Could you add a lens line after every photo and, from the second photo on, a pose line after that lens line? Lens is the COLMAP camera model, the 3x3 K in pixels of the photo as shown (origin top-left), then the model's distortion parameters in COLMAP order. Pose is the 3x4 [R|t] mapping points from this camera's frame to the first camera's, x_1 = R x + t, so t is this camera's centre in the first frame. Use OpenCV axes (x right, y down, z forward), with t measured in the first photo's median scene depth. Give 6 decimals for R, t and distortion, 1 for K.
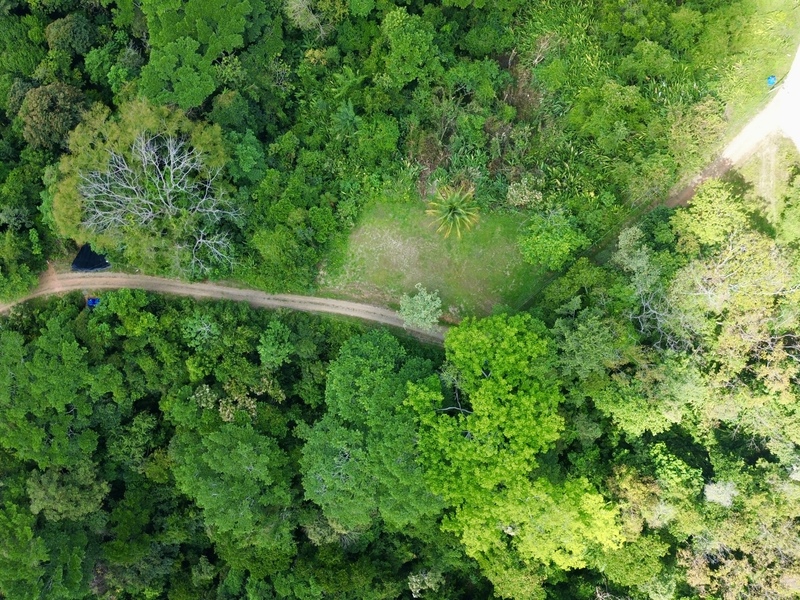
lens RADIAL K [[750.7, 0, 399.6], [0, 750.7, 297.8], [0, 0, 1]] dist [0.093206, -0.129558]
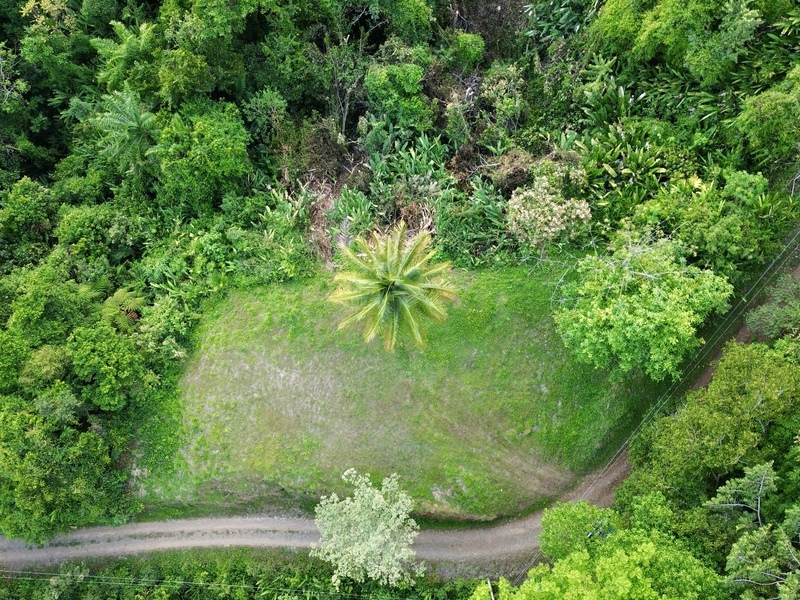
lens RADIAL K [[750.7, 0, 399.6], [0, 750.7, 297.8], [0, 0, 1]] dist [0.093206, -0.129558]
pose [[0.977634, -0.207431, 0.034703, 0.053491], [0.207612, 0.978210, -0.001651, -0.100112], [-0.033604, 0.008819, 0.999396, 0.534801]]
